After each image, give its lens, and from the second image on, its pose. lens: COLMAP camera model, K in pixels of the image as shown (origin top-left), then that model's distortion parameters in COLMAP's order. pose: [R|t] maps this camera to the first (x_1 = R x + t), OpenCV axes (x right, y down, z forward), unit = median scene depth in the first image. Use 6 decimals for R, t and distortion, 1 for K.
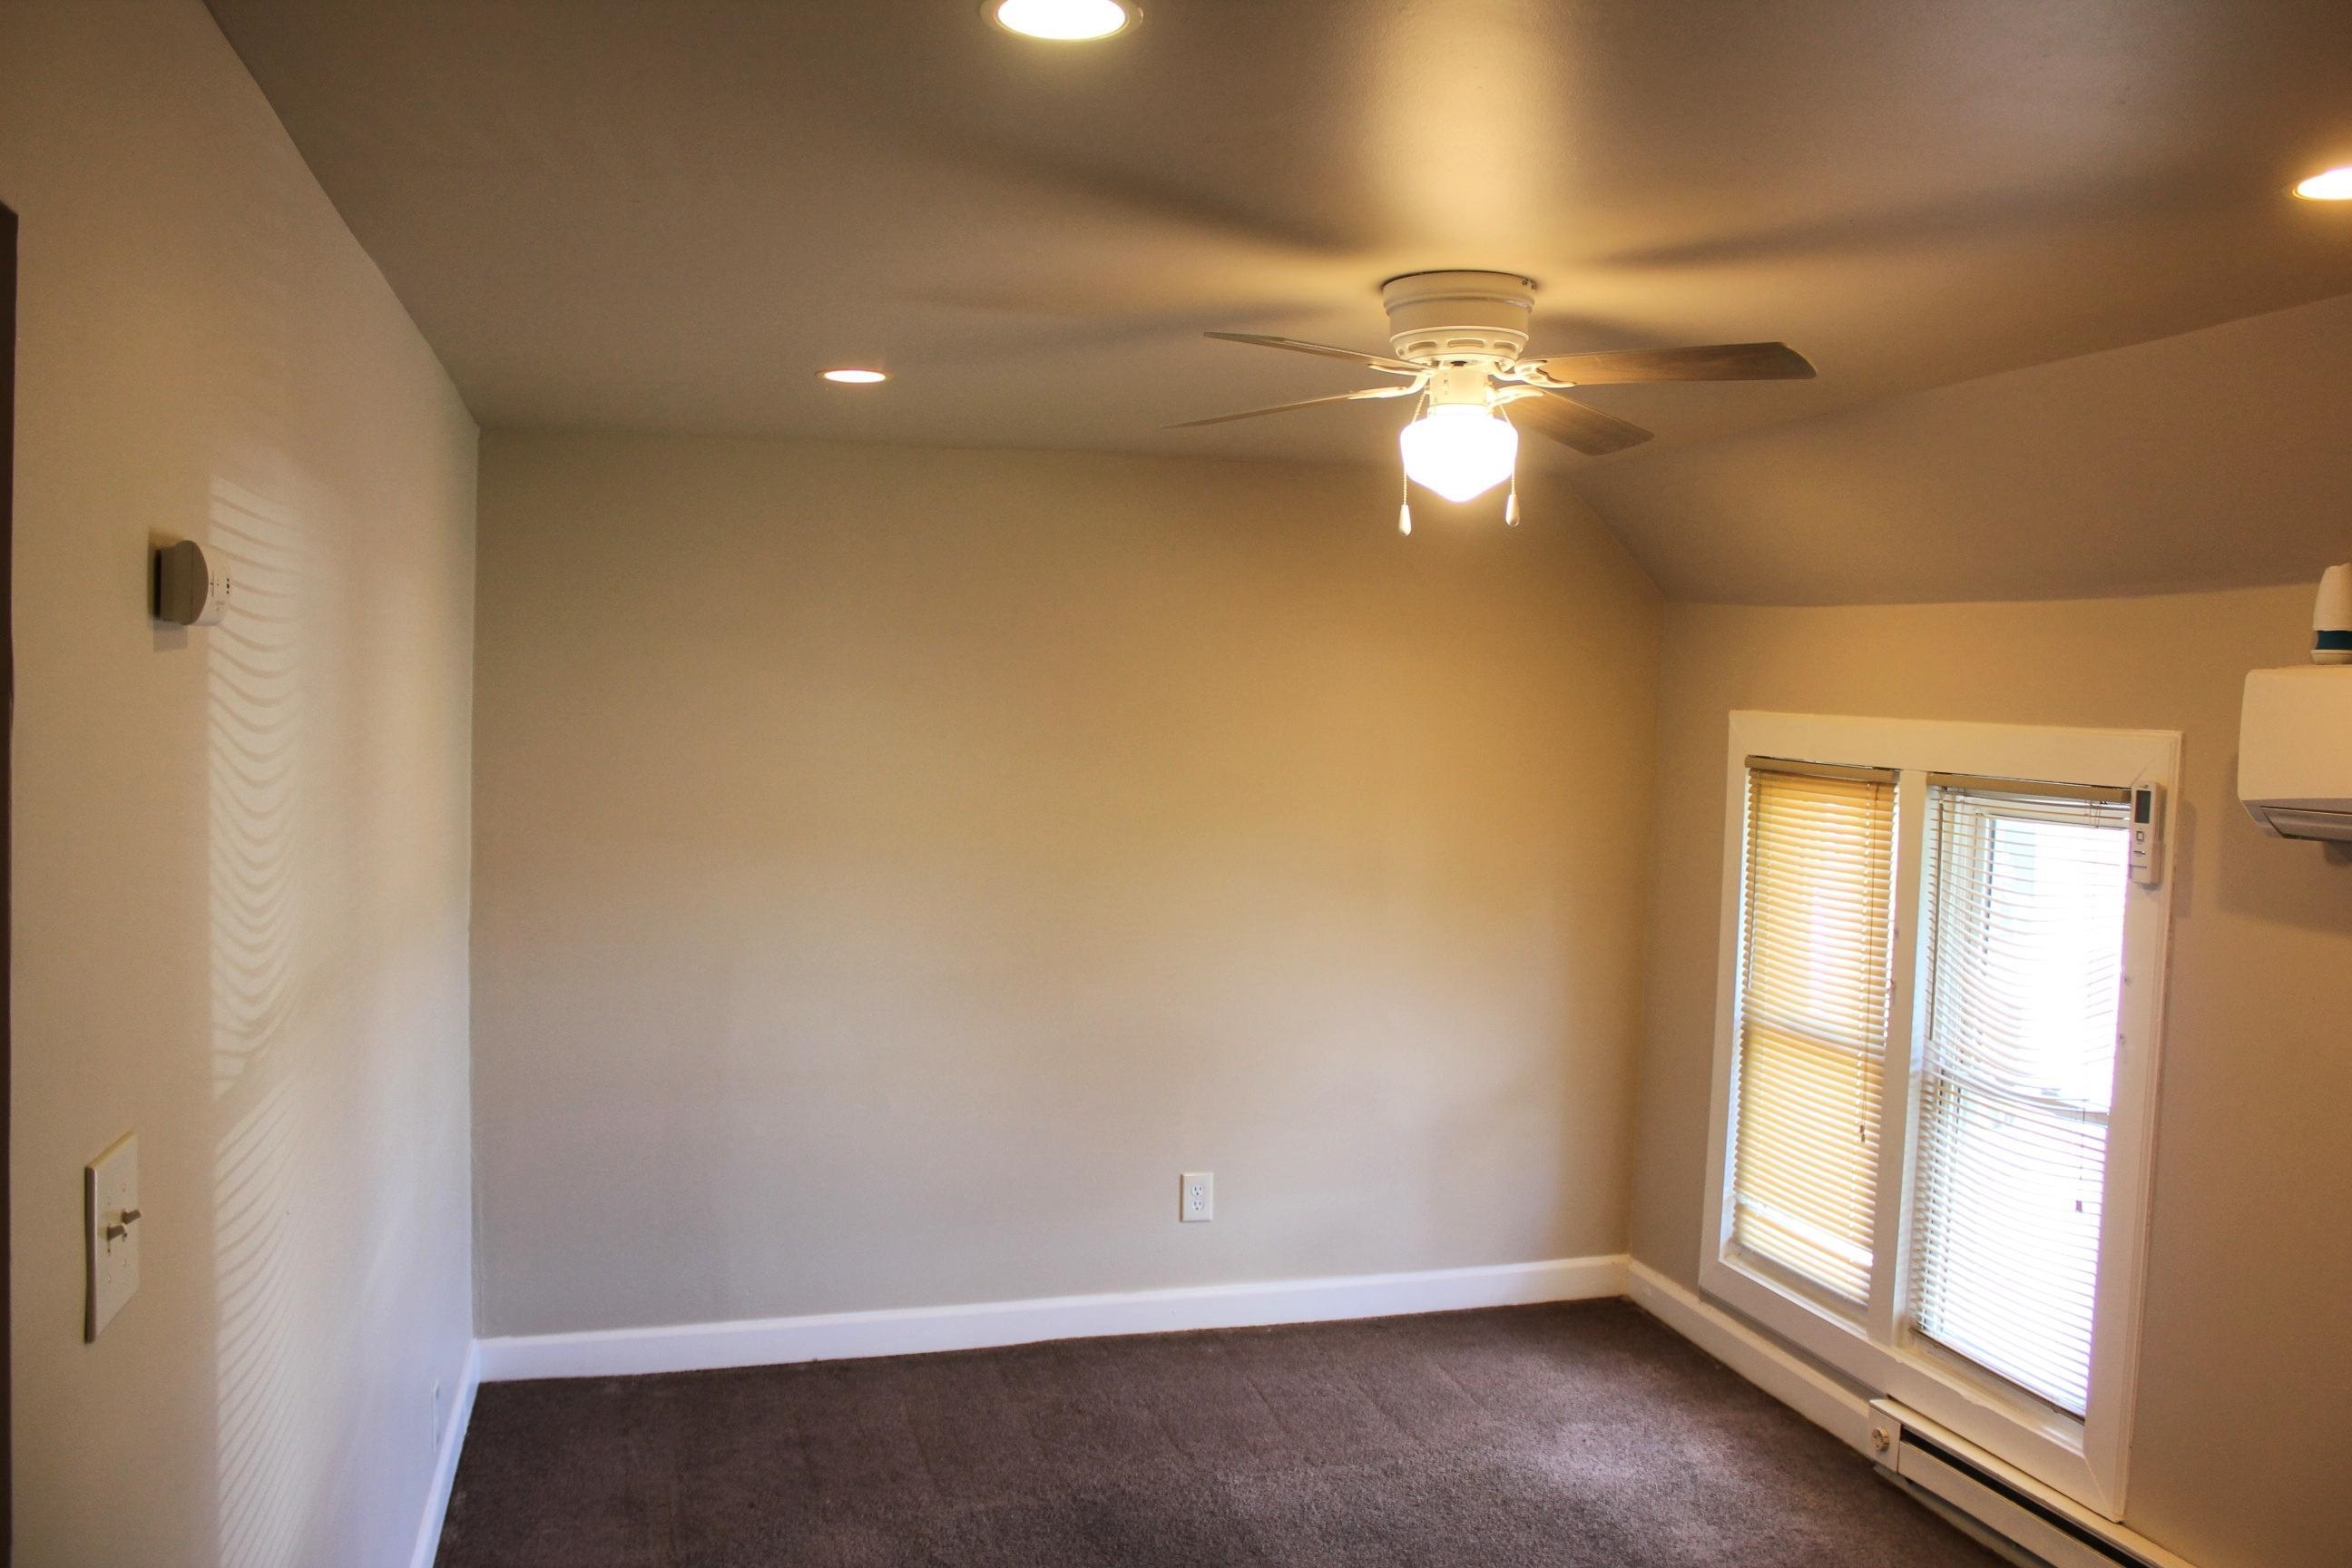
lens RADIAL K [[2051.6, 0, 1179.8], [0, 2051.6, 775.4], [0, 0, 1]] dist [-0.112771, 0.114782]
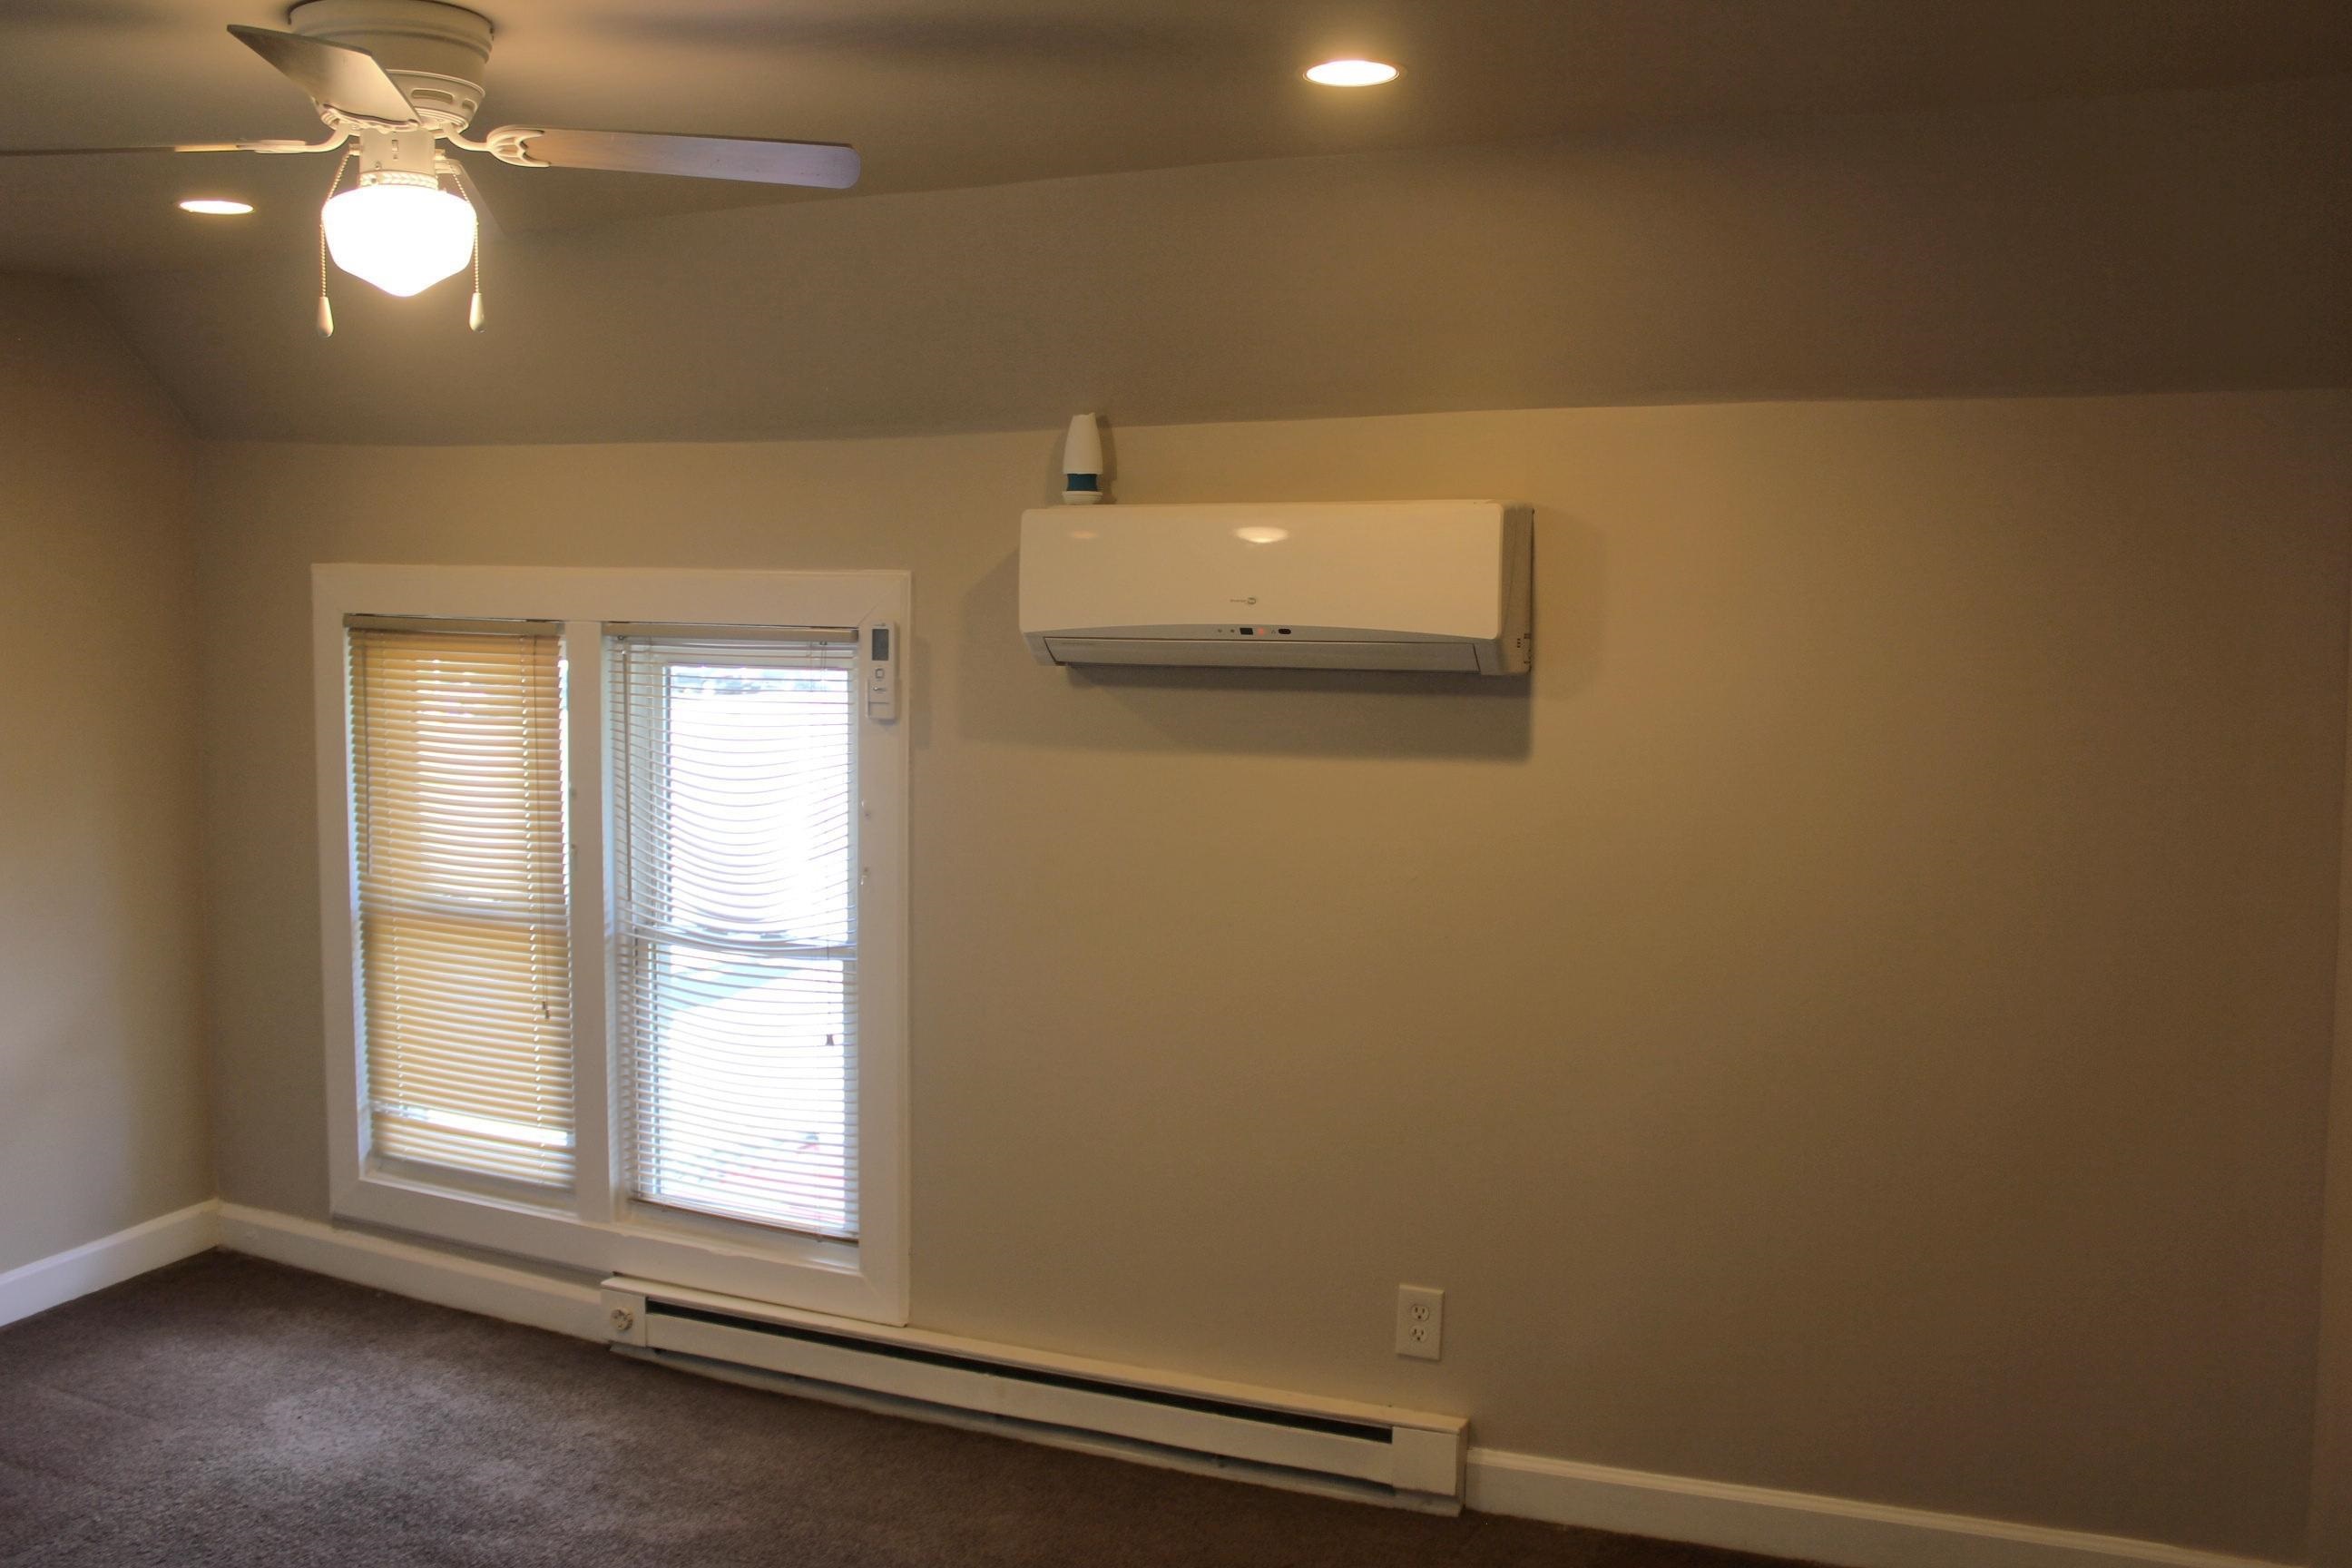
lens RADIAL K [[2051.6, 0, 1188.2], [0, 2051.6, 770.4], [0, 0, 1]] dist [-0.112771, 0.114782]
pose [[0.632873, -0.094054, 0.768522, -0.196797], [0.040117, 0.995244, 0.088764, -0.005878], [-0.773216, -0.025345, 0.633637, 0.180926]]
